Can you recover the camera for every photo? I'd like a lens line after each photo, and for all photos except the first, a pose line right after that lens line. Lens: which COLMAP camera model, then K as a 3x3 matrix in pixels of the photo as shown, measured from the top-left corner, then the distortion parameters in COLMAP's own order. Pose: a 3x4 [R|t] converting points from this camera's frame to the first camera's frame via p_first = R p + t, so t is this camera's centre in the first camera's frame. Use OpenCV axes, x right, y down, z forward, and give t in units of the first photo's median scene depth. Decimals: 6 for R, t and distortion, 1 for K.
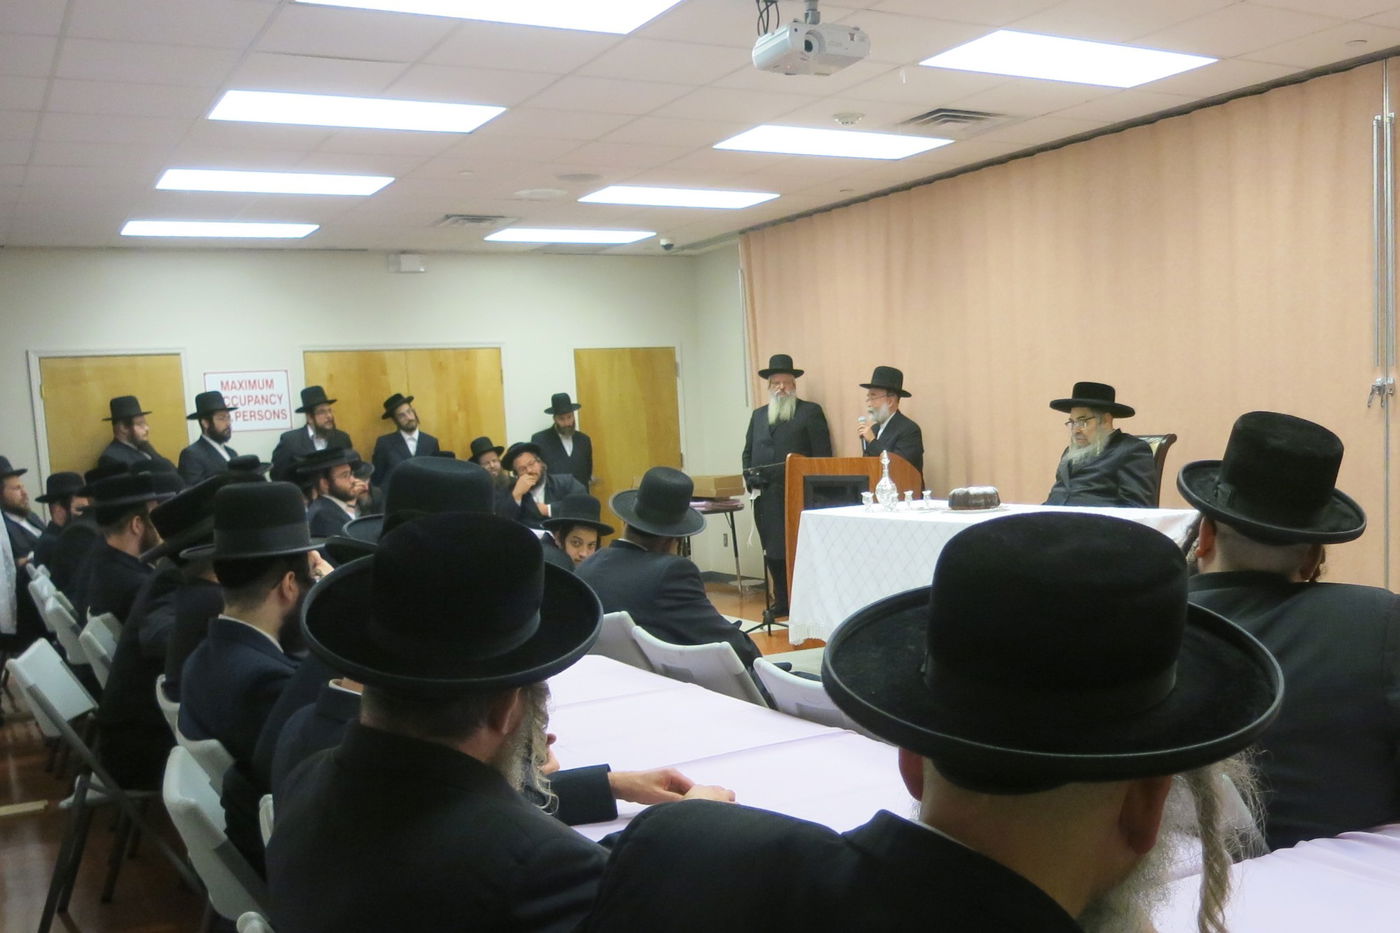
lens RADIAL K [[1452.1, 0, 810.2], [0, 1452.1, 597.2], [0, 0, 1]] dist [-0.046491, 0.004782]
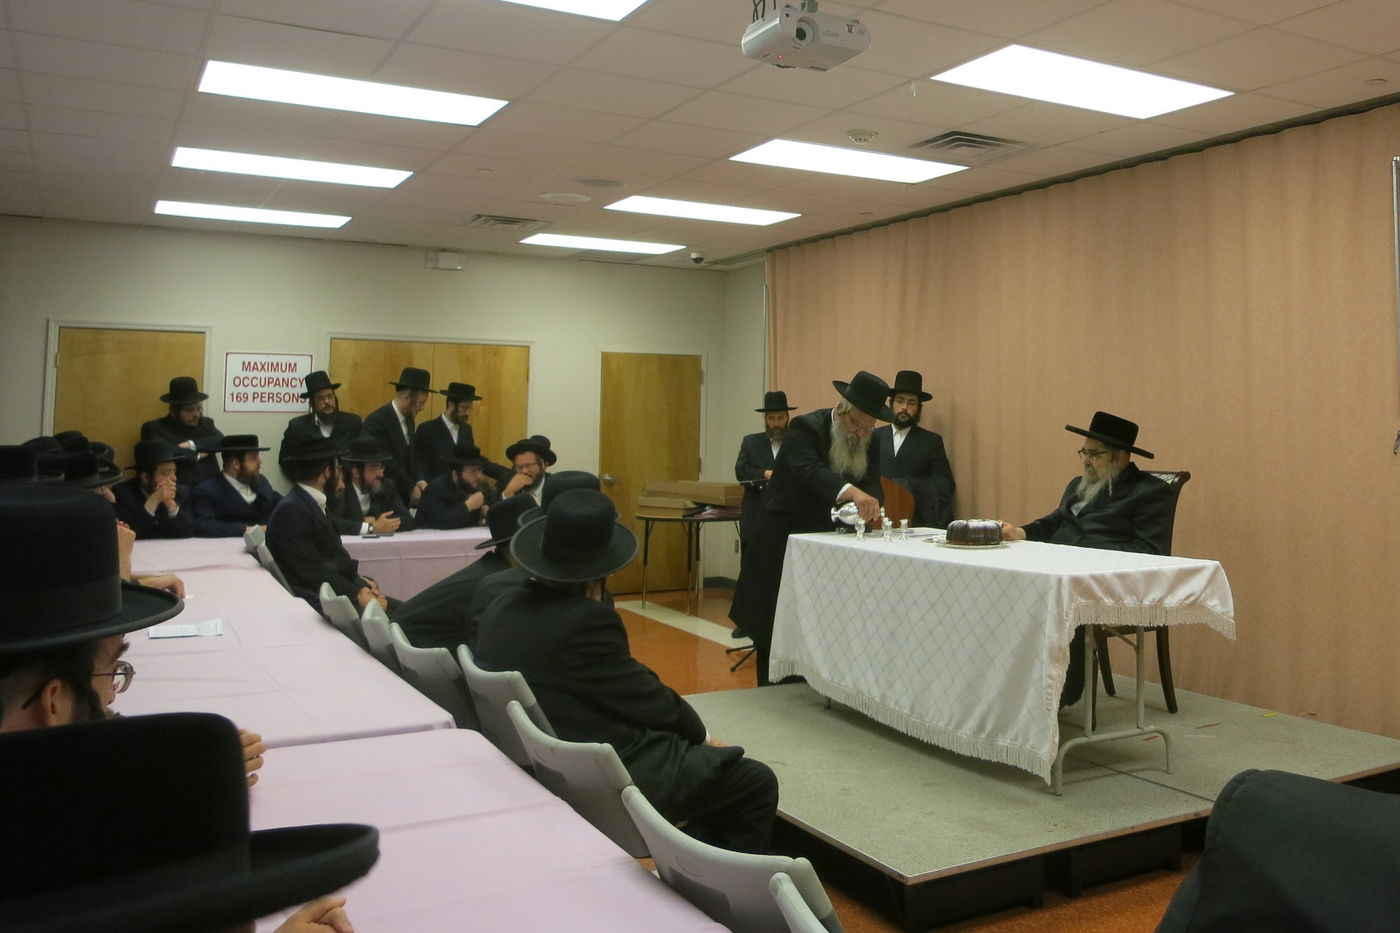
lens RADIAL K [[1282.0, 0, 888.7], [0, 1282.0, 307.3], [0, 0, 1]] dist [-0.034418, -0.015546]
pose [[0.998180, 0.054966, 0.024812, 0.022128], [-0.048373, 0.975448, -0.214851, -0.020988], [-0.036012, 0.213259, 0.976332, 0.123163]]
